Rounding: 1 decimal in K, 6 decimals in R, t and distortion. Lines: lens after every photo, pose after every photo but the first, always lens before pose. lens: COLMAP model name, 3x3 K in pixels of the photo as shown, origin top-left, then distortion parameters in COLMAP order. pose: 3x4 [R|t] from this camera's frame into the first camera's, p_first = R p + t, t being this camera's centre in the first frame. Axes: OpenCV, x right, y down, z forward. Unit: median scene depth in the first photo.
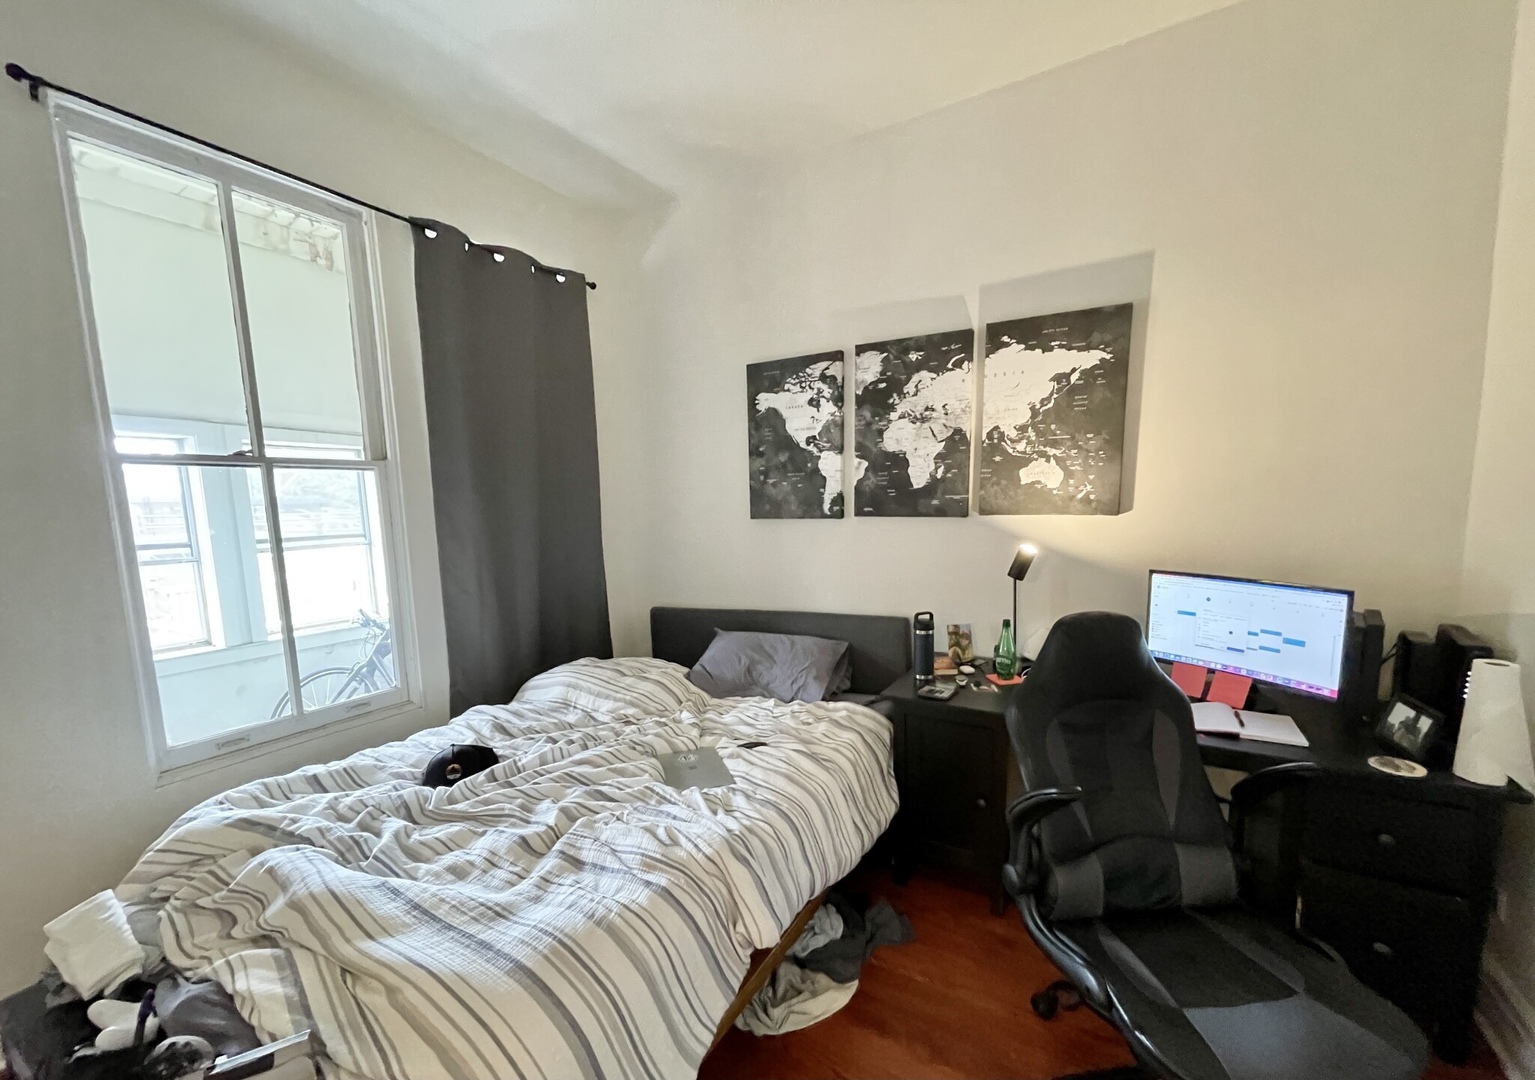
lens RADIAL K [[621.3, 0, 760.1], [0, 621.3, 581.4], [0, 0, 1]] dist [-0.000809, -0.000537]
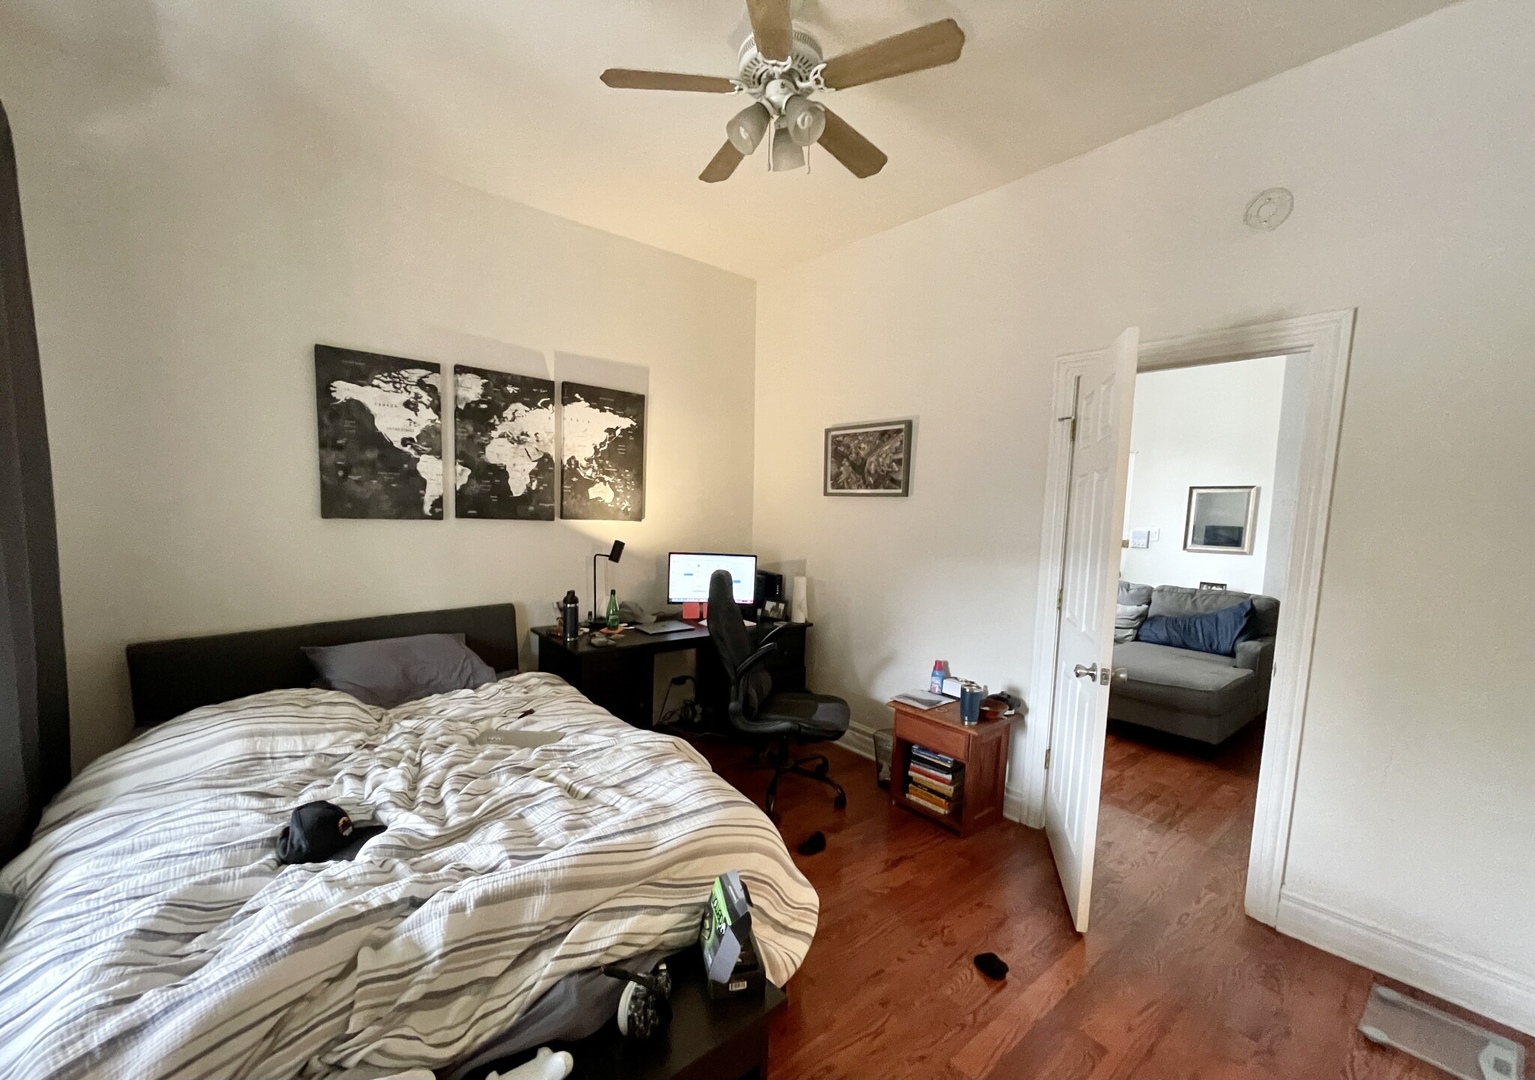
lens RADIAL K [[621.3, 0, 760.1], [0, 621.3, 581.4], [0, 0, 1]] dist [-0.000809, -0.000537]
pose [[0.313449, -0.071989, 0.946872, -0.764968], [0.090312, 0.994863, 0.045741, 0.004740], [-0.945301, 0.071177, 0.318340, 0.162710]]
